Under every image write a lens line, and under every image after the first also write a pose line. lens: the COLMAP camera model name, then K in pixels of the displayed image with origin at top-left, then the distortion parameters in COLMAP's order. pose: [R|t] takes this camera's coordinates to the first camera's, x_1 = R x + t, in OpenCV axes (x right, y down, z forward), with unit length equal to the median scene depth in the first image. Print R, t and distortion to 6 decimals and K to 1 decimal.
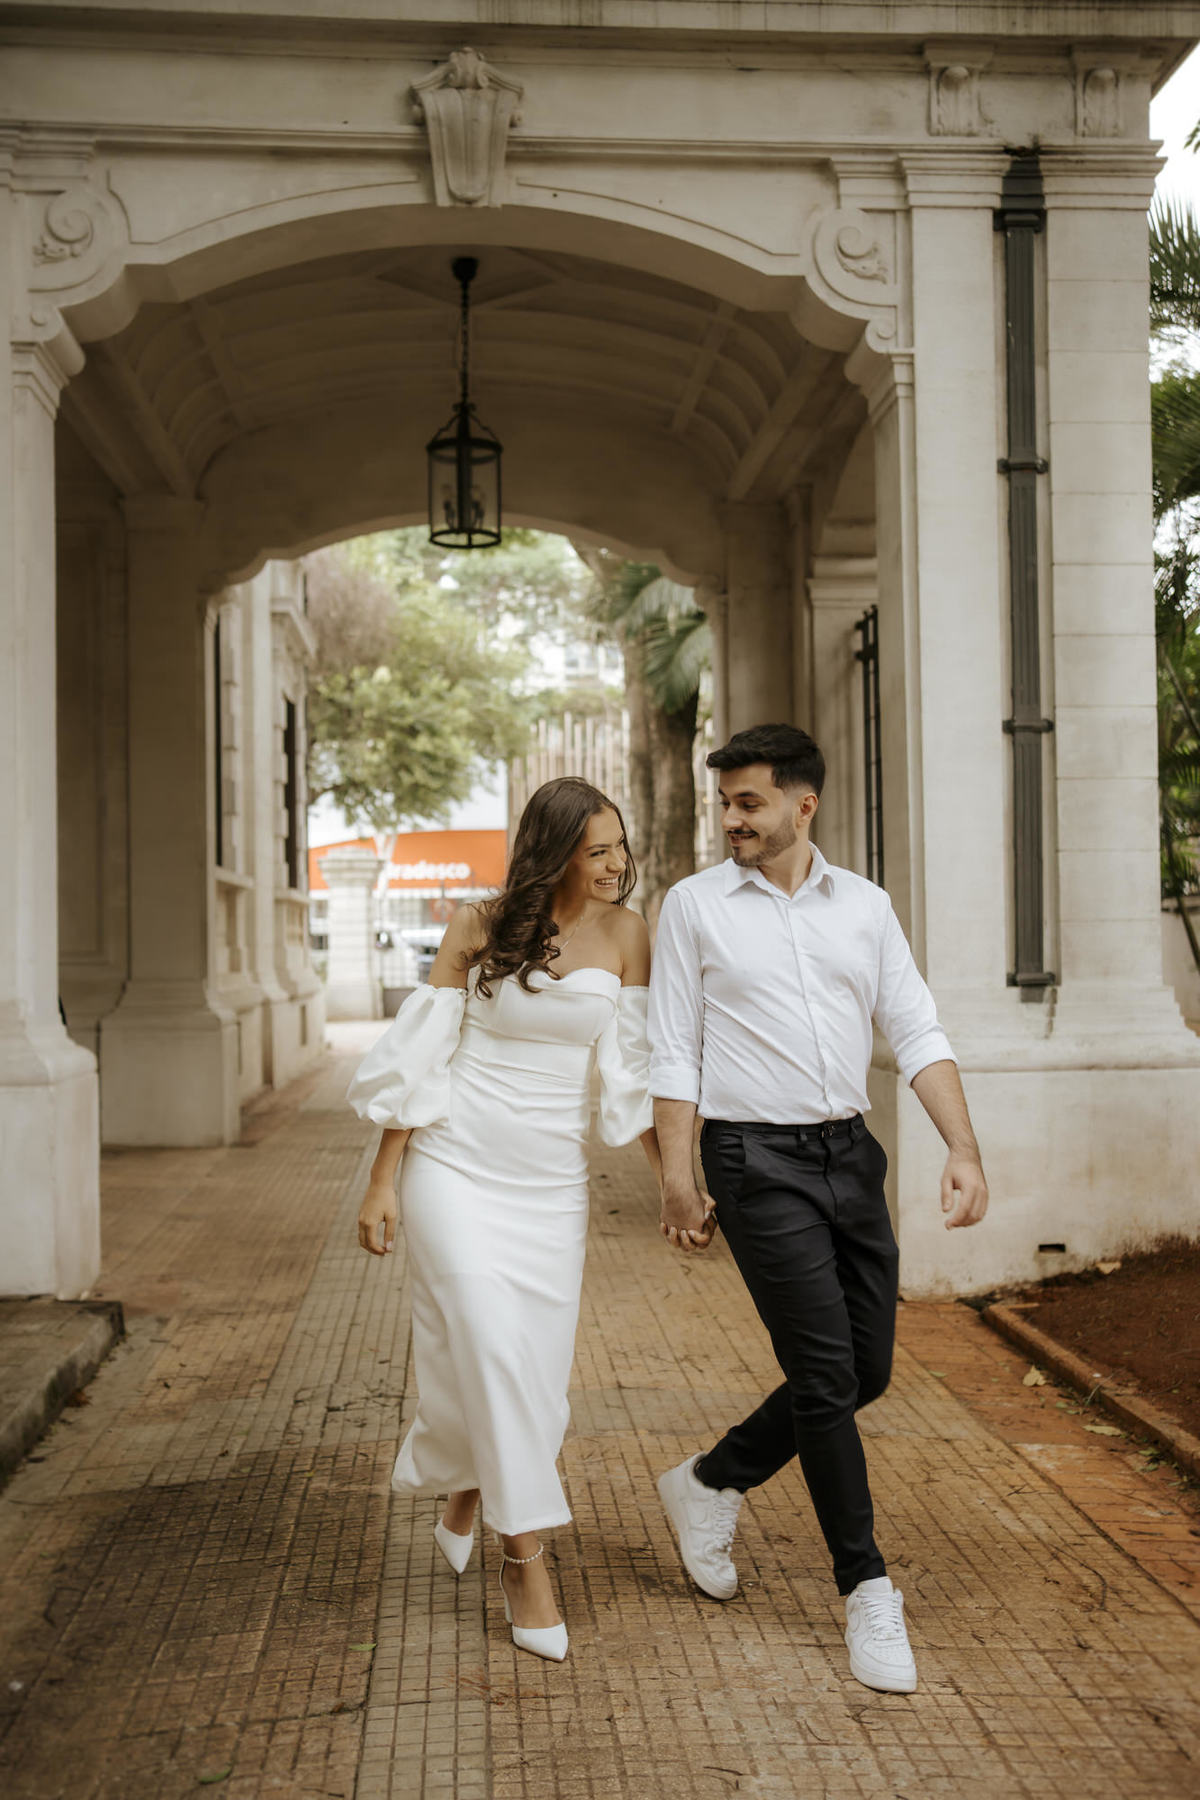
lens RADIAL K [[1829.5, 0, 602.8], [0, 1829.5, 913.5], [0, 0, 1]] dist [0.074379, 0.000000]
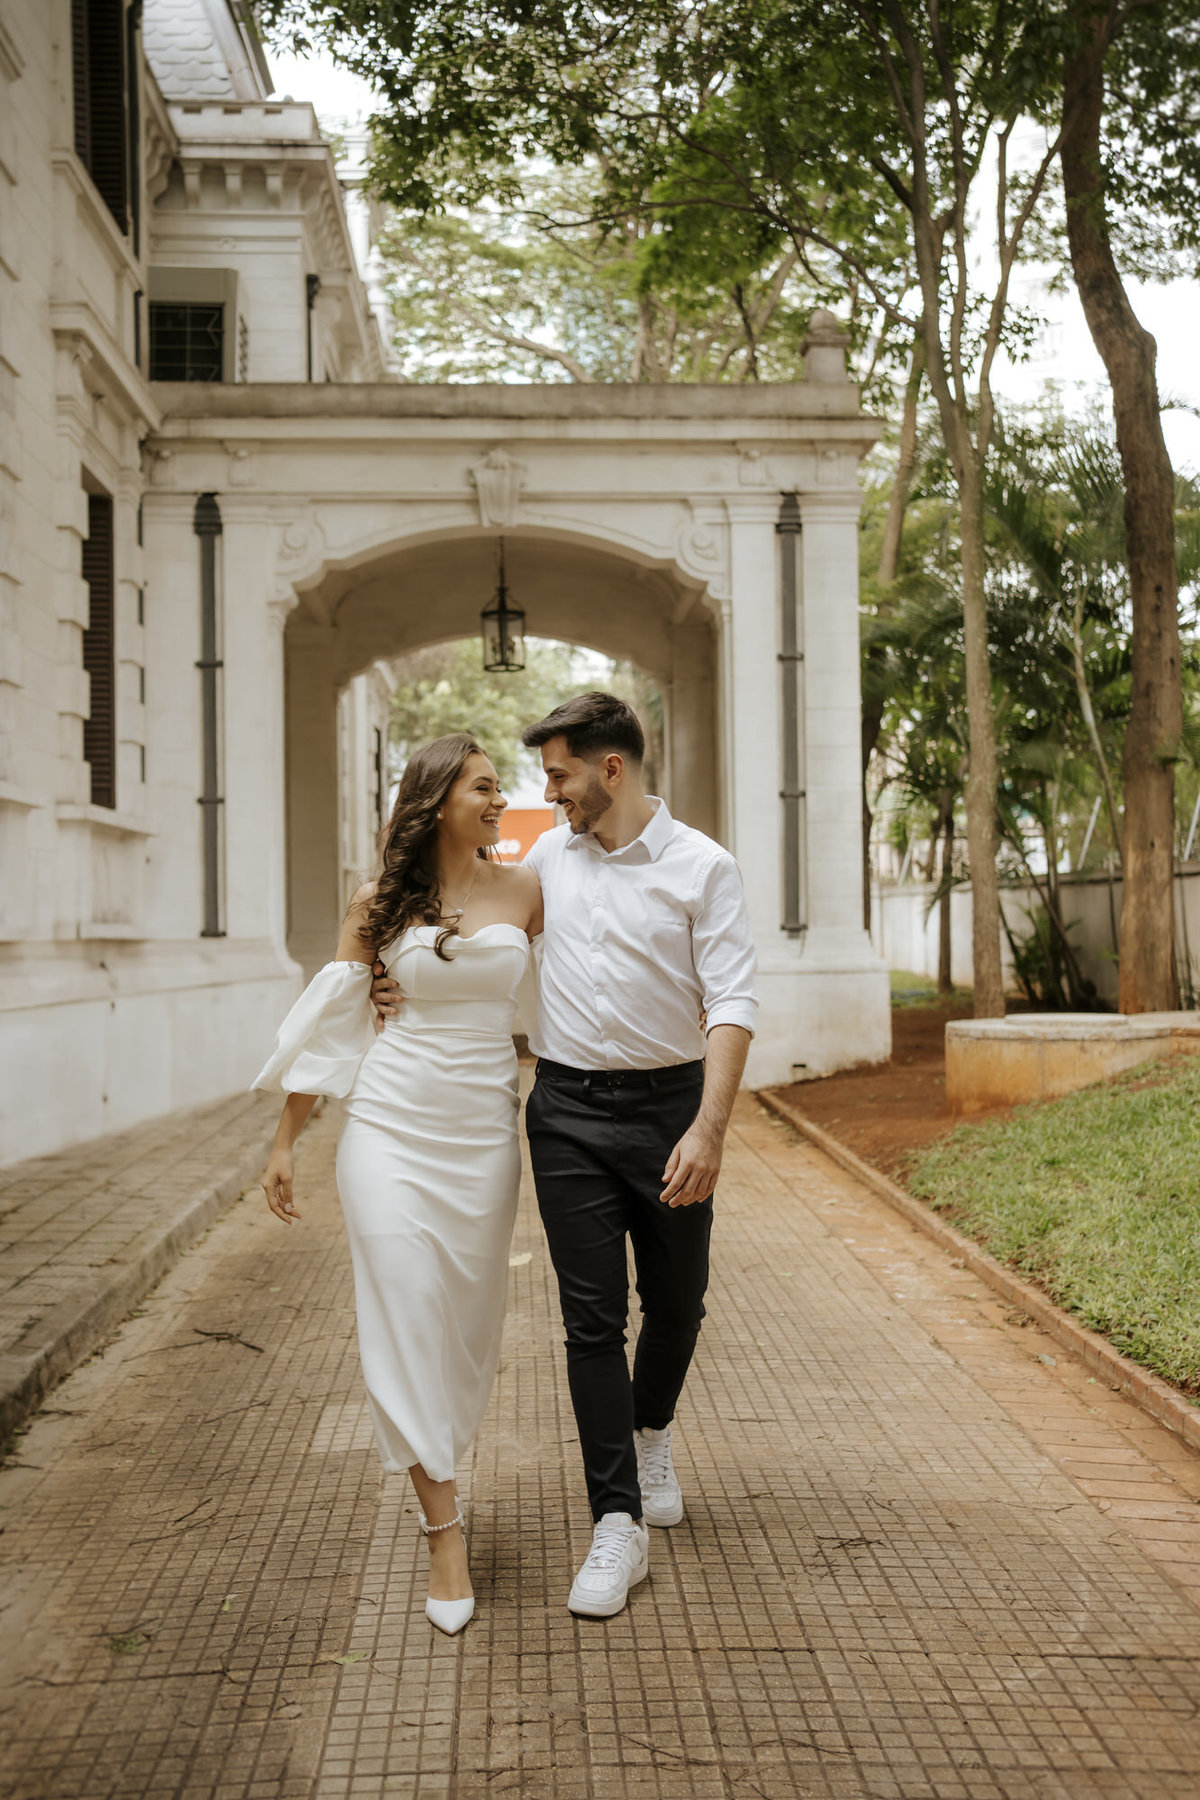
lens RADIAL K [[1829.5, 0, 596.7], [0, 1829.5, 891.4], [0, 0, 1]] dist [0.074379, 0.000000]
pose [[0.999433, 0.000855, -0.033650, 0.092407], [-0.000734, 0.999993, 0.003611, -0.008086], [0.033653, -0.003585, 0.999427, -0.897090]]
